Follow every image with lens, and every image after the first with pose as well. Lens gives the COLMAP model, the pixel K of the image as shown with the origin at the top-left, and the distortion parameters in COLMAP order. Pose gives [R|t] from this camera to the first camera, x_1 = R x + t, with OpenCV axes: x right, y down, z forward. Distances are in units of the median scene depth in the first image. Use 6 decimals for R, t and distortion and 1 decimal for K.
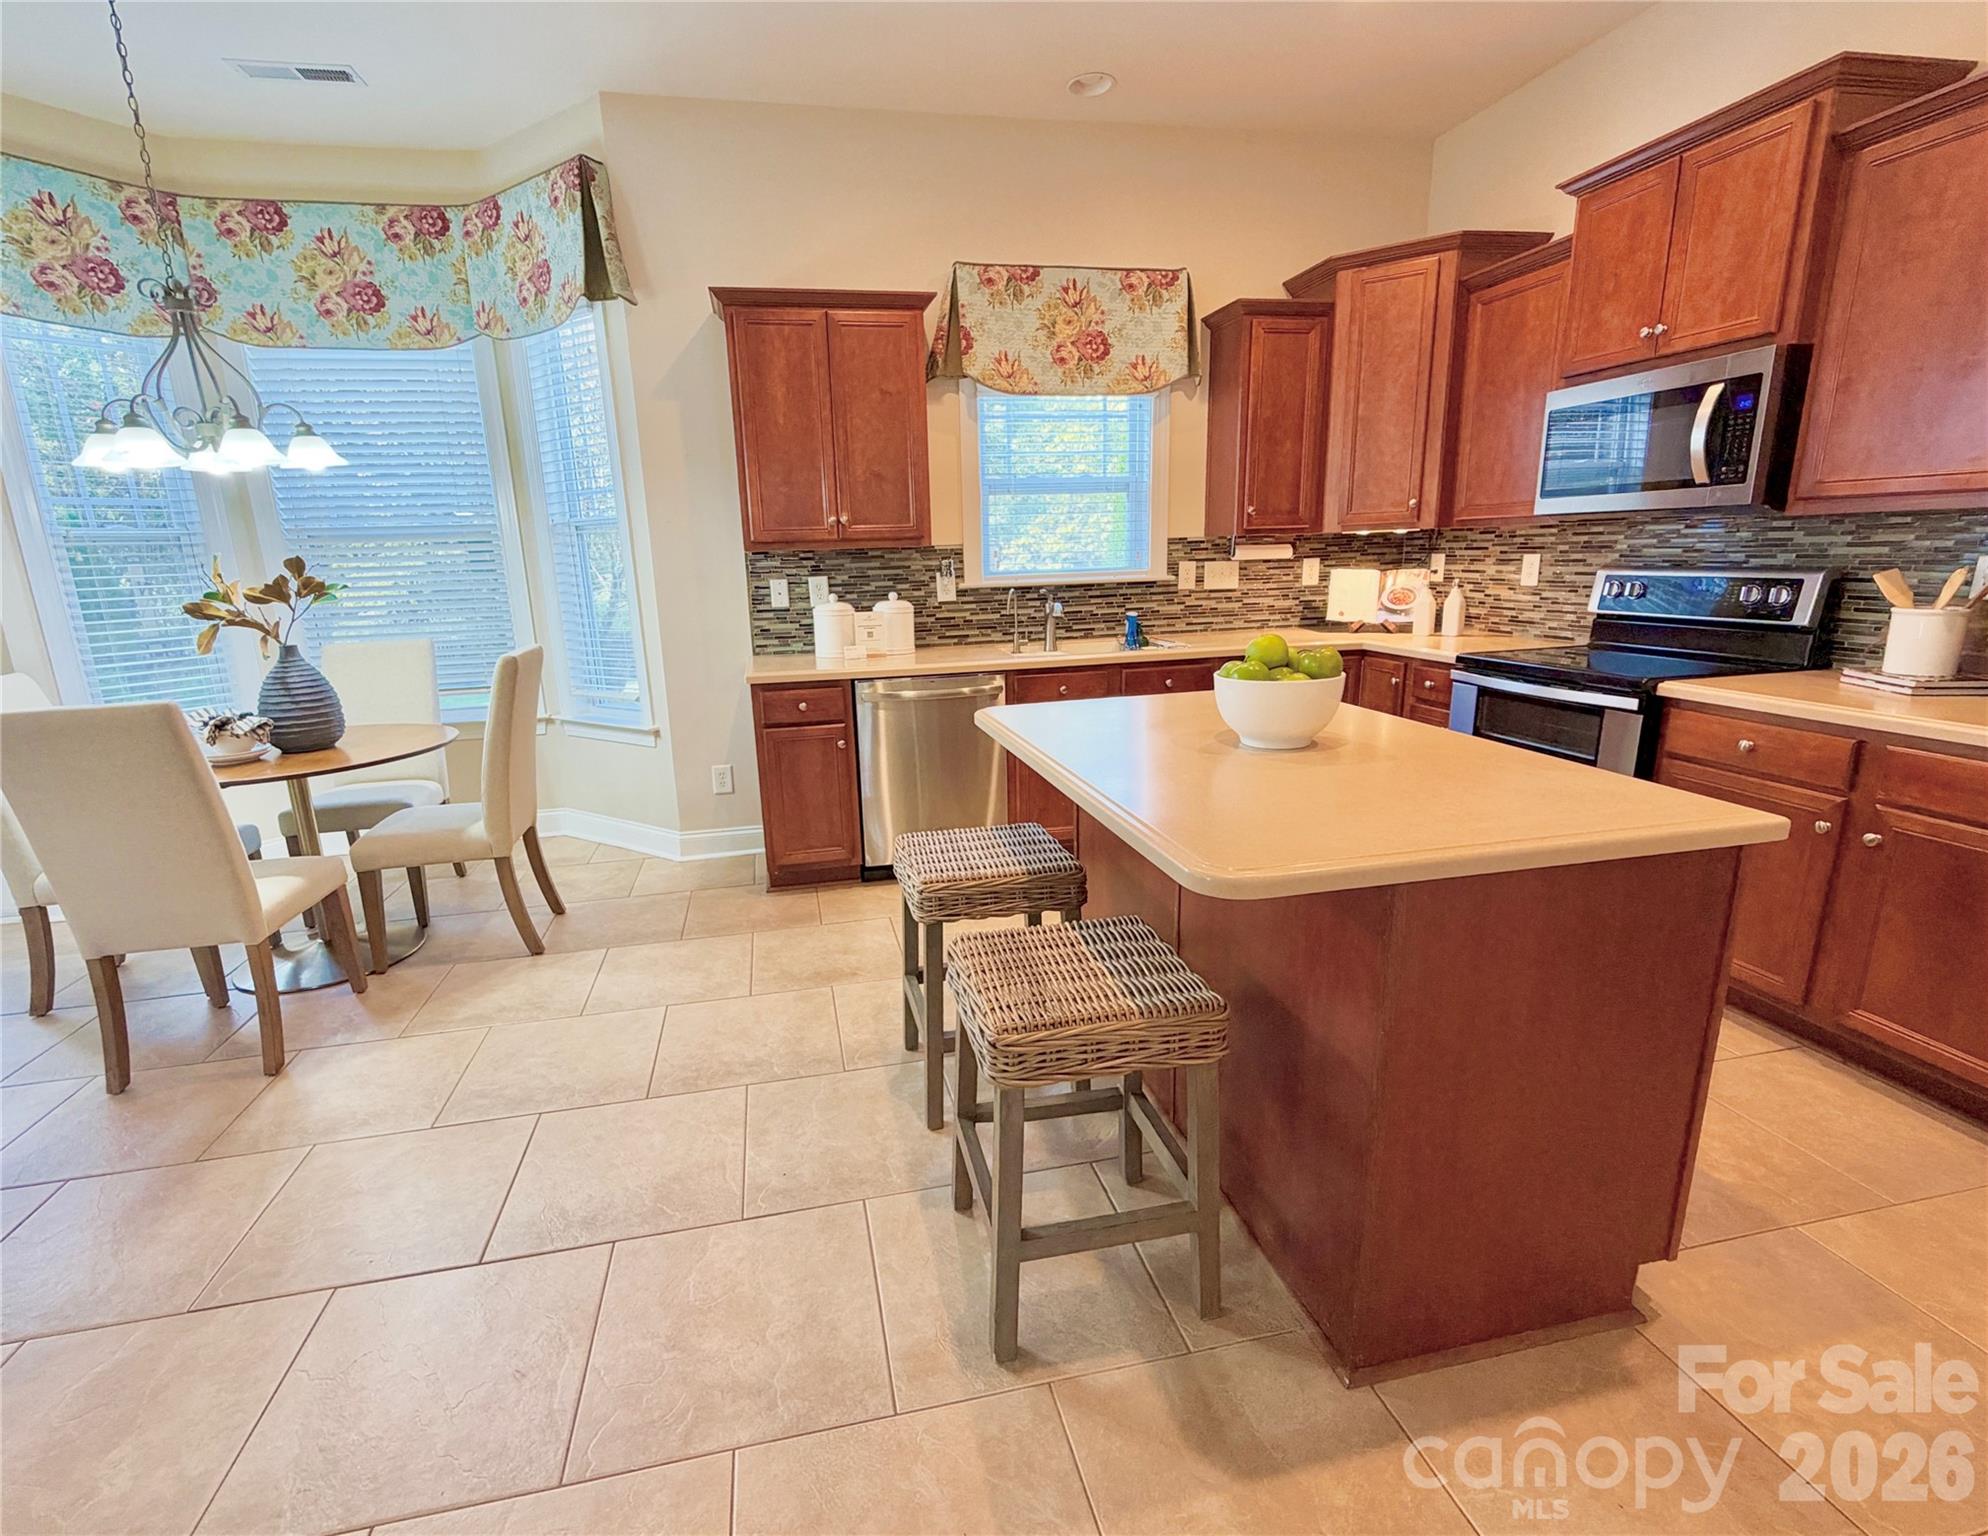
lens RADIAL K [[949.9, 0, 994.0], [0, 949.9, 768.0], [0, 0, 1]] dist [-0.000486, 0.000317]
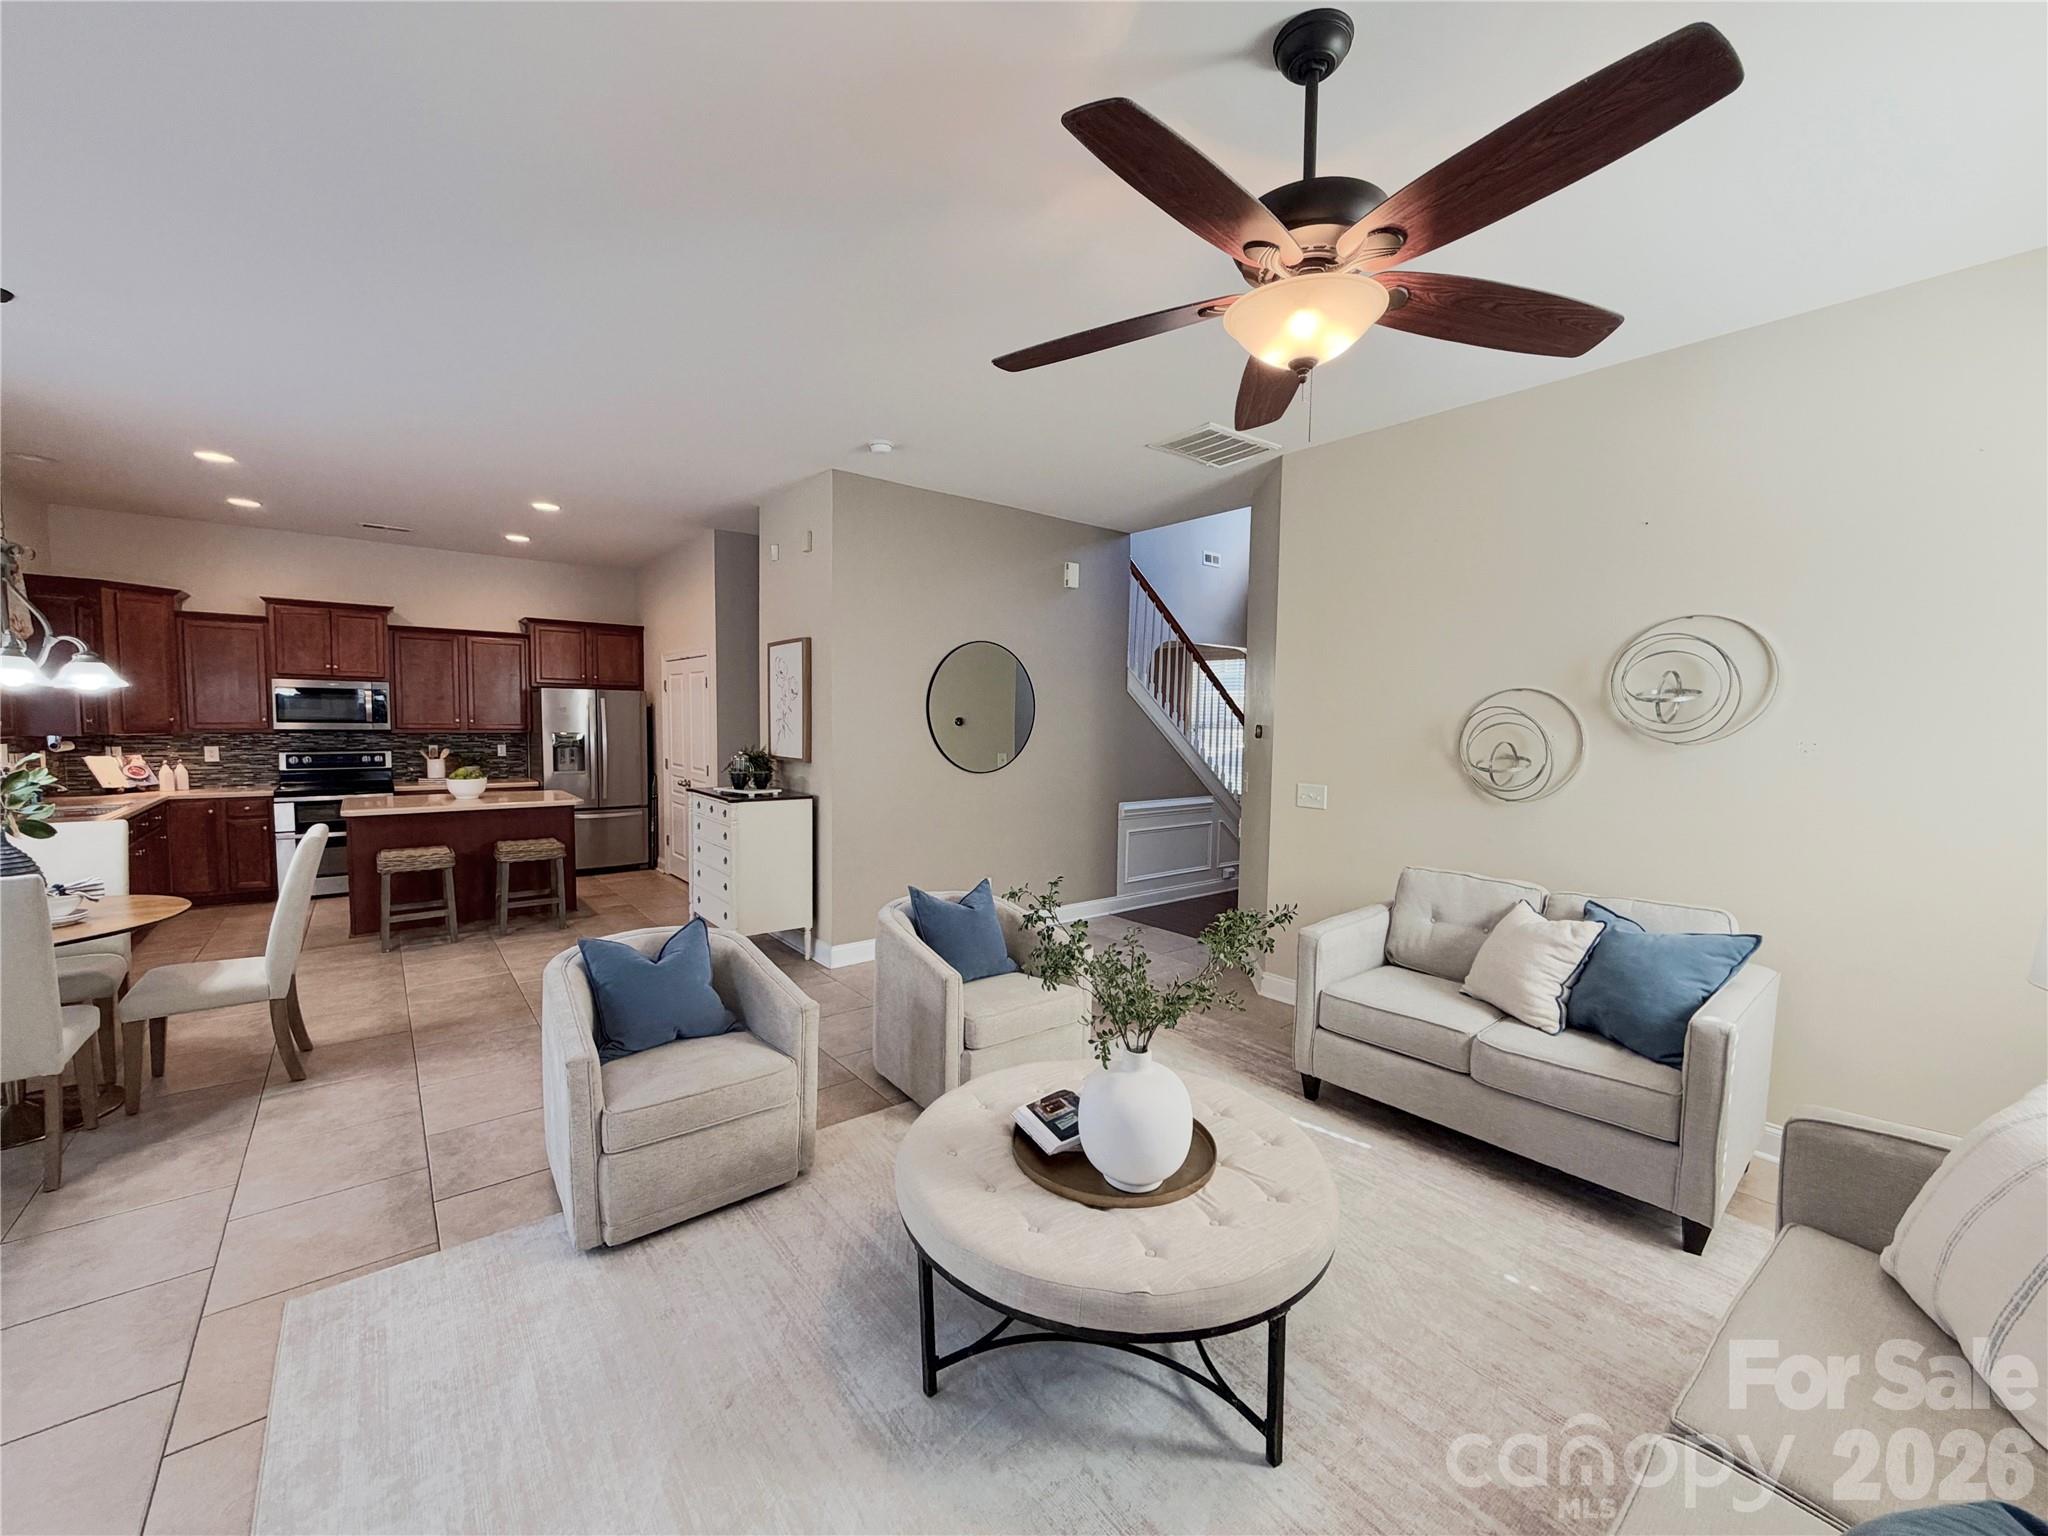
lens RADIAL K [[811.7, 0, 1024.0], [0, 811.7, 768.0], [0, 0, 1]] dist [0.000653, 0.000153]
pose [[-0.439860, -0.033959, 0.897424, -2.308561], [0.204084, 0.969361, 0.136710, -0.089748], [-0.874570, 0.243283, -0.419453, 0.319640]]
